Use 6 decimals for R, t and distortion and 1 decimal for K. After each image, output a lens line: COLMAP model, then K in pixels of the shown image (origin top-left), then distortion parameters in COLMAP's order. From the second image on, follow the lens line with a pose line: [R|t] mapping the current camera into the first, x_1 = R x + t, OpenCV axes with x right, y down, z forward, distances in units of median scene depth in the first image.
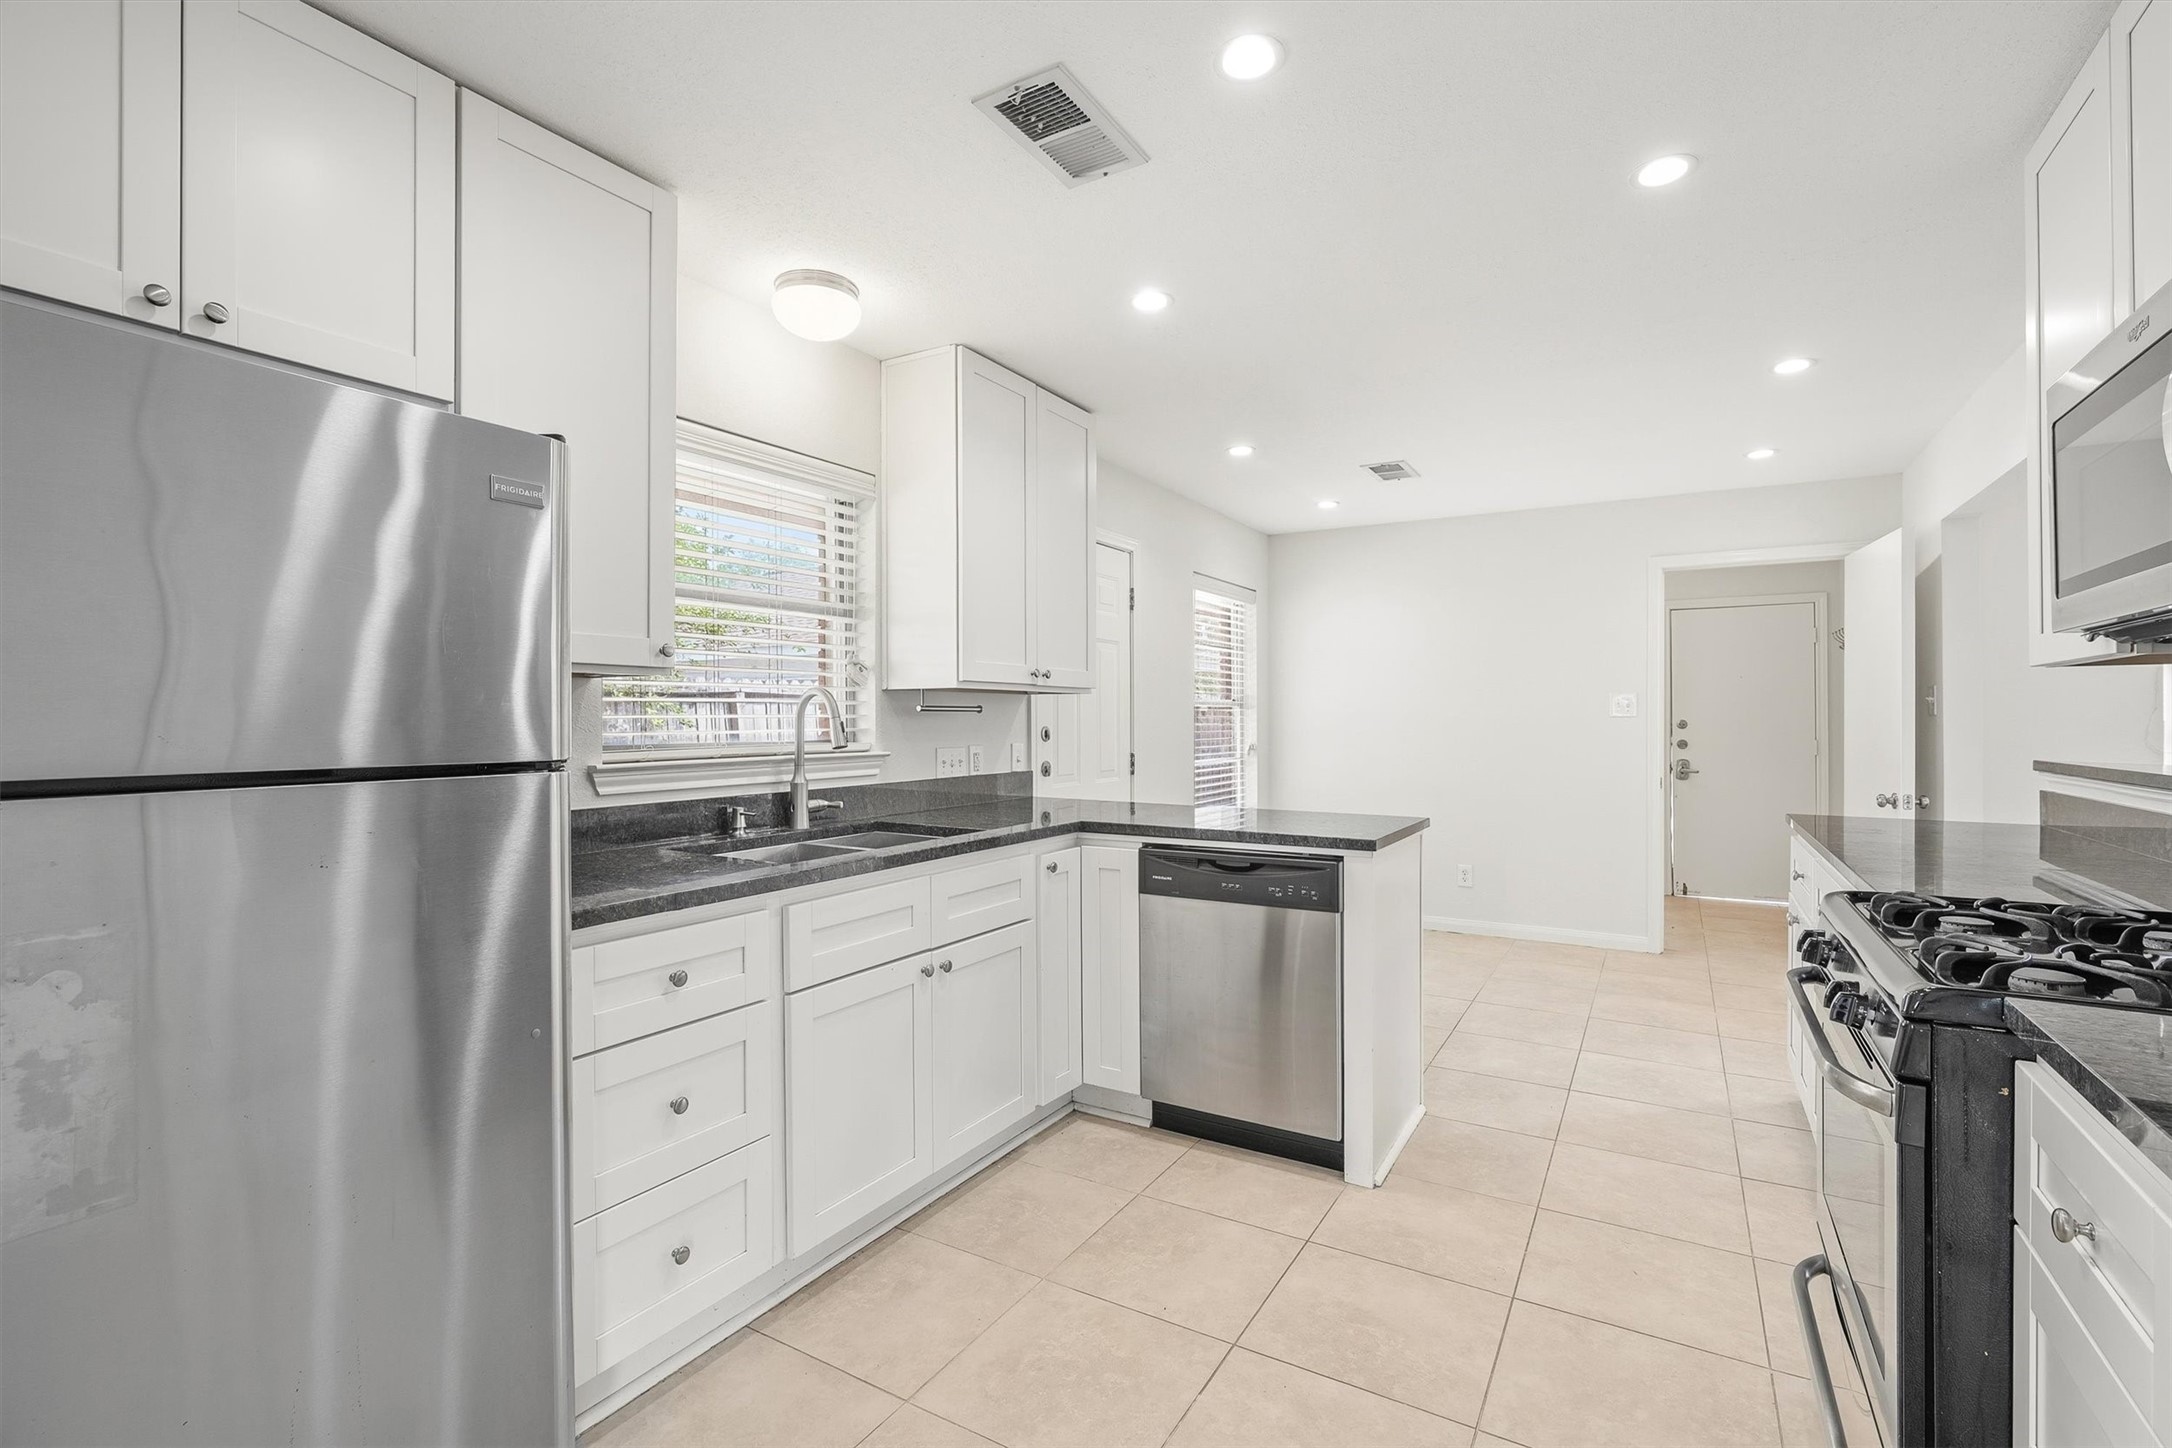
lens RADIAL K [[975.1, 0, 1096.2], [0, 975.1, 716.8], [0, 0, 1]] dist [-0.002437, 0.000499]
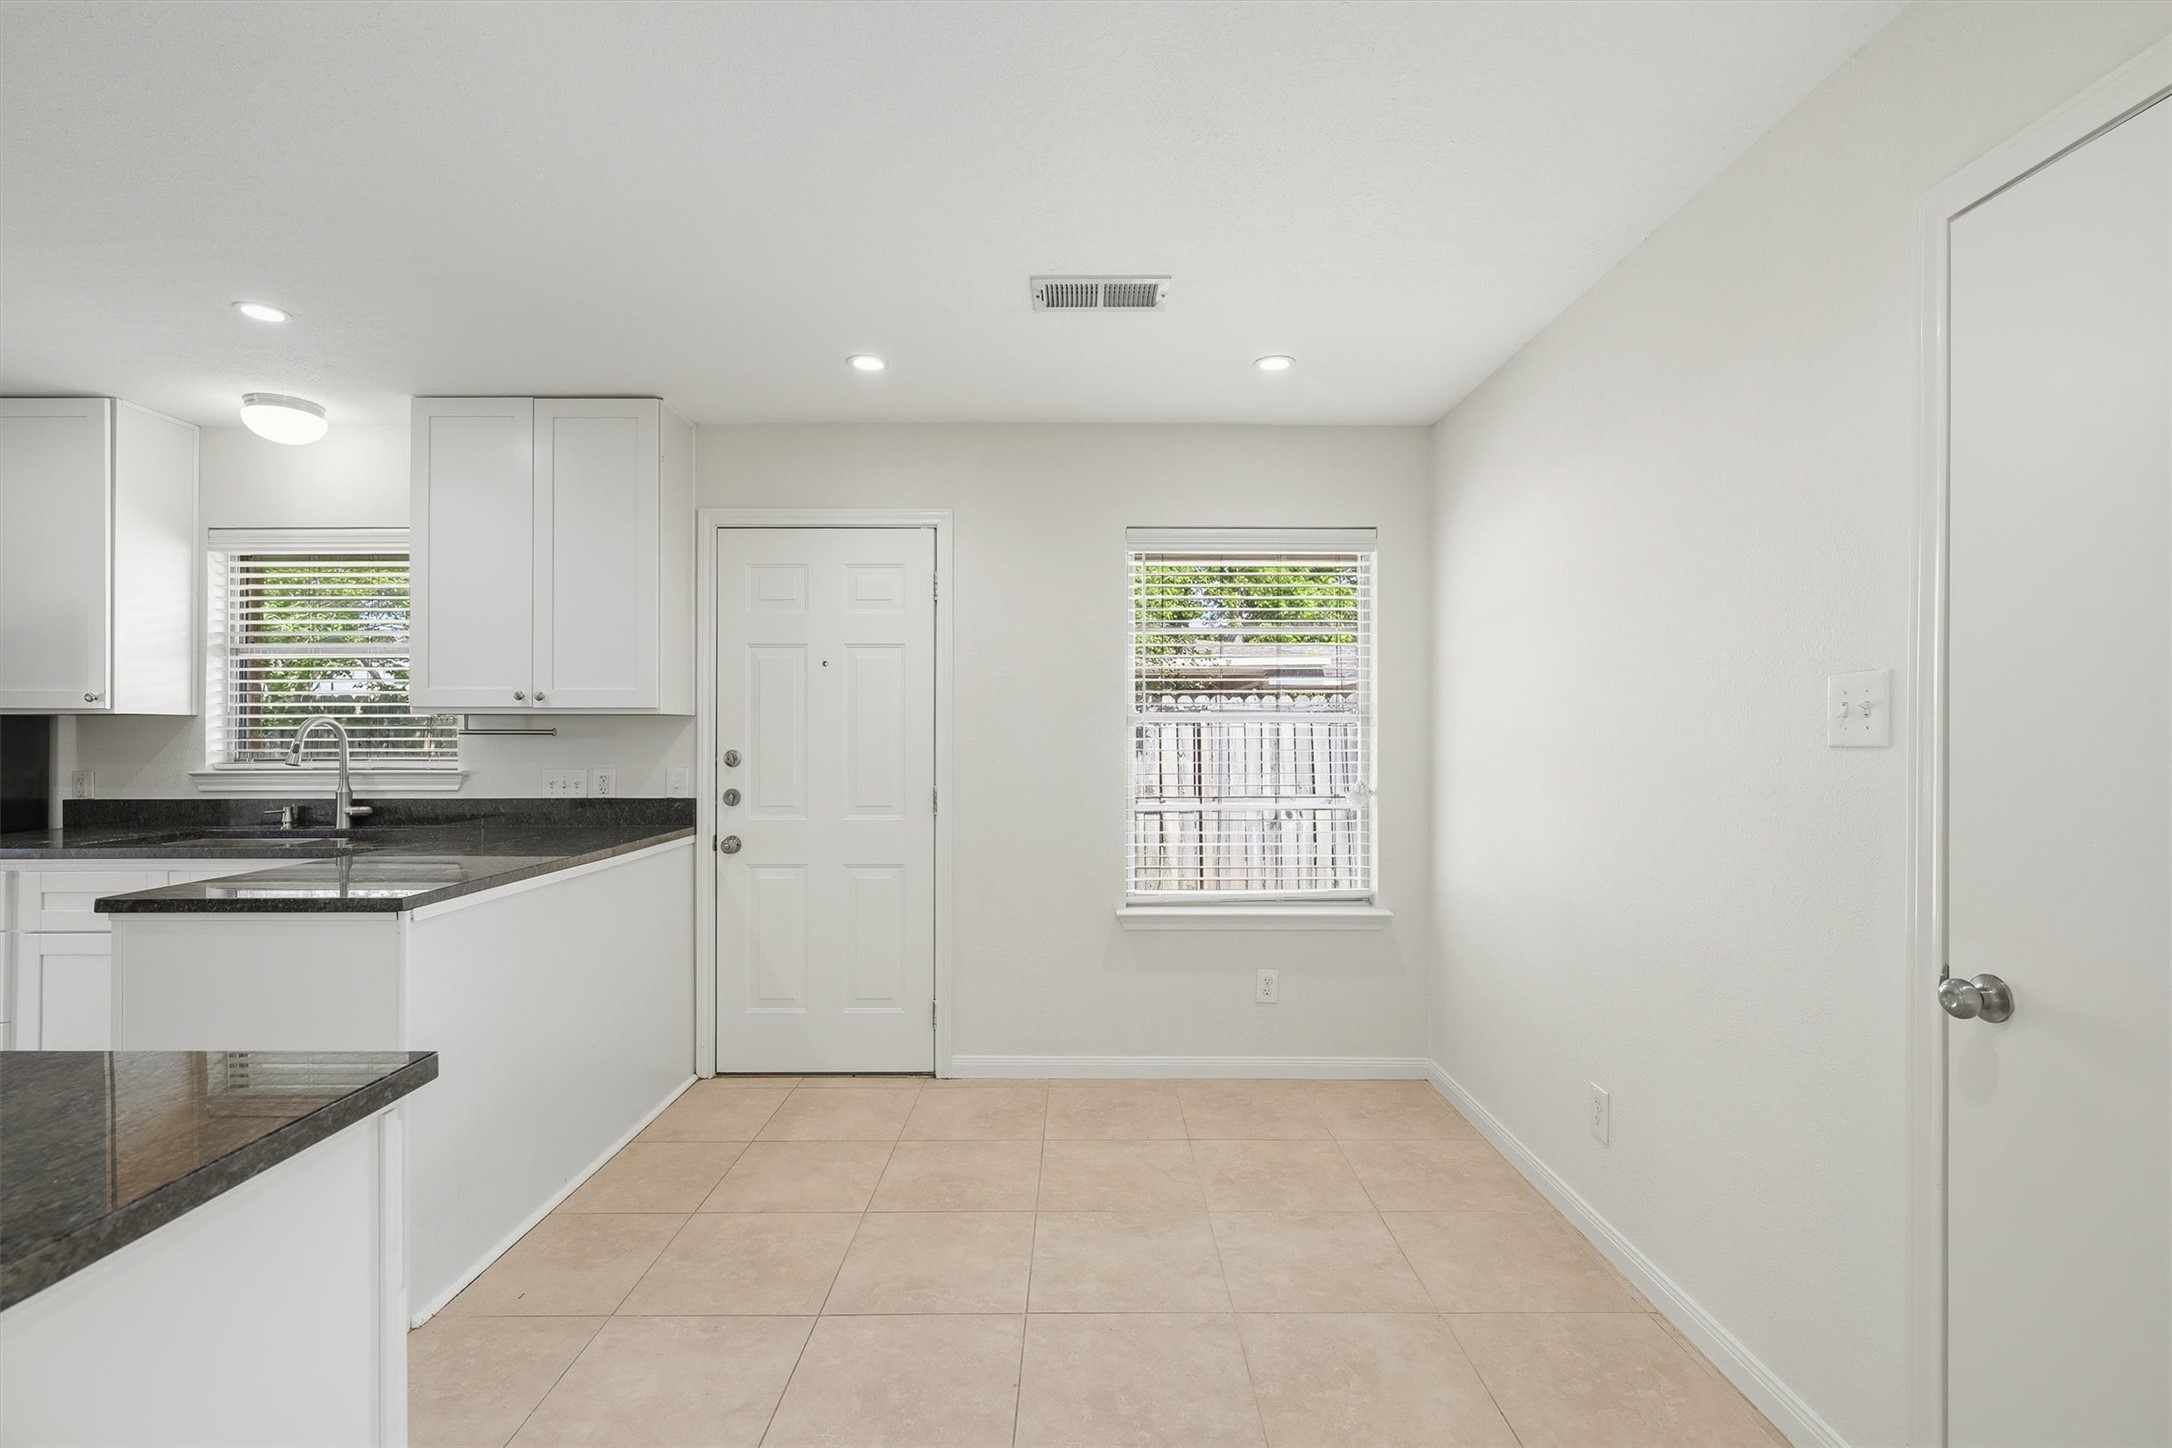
lens RADIAL K [[975.1, 0, 1091.1], [0, 975.1, 728.6], [0, 0, 1]] dist [-0.002437, 0.000499]
pose [[0.513852, -0.004538, -0.857867, 1.219227], [0.000635, 0.999988, -0.004909, -0.007986], [0.857879, 0.001978, 0.513849, 1.131180]]
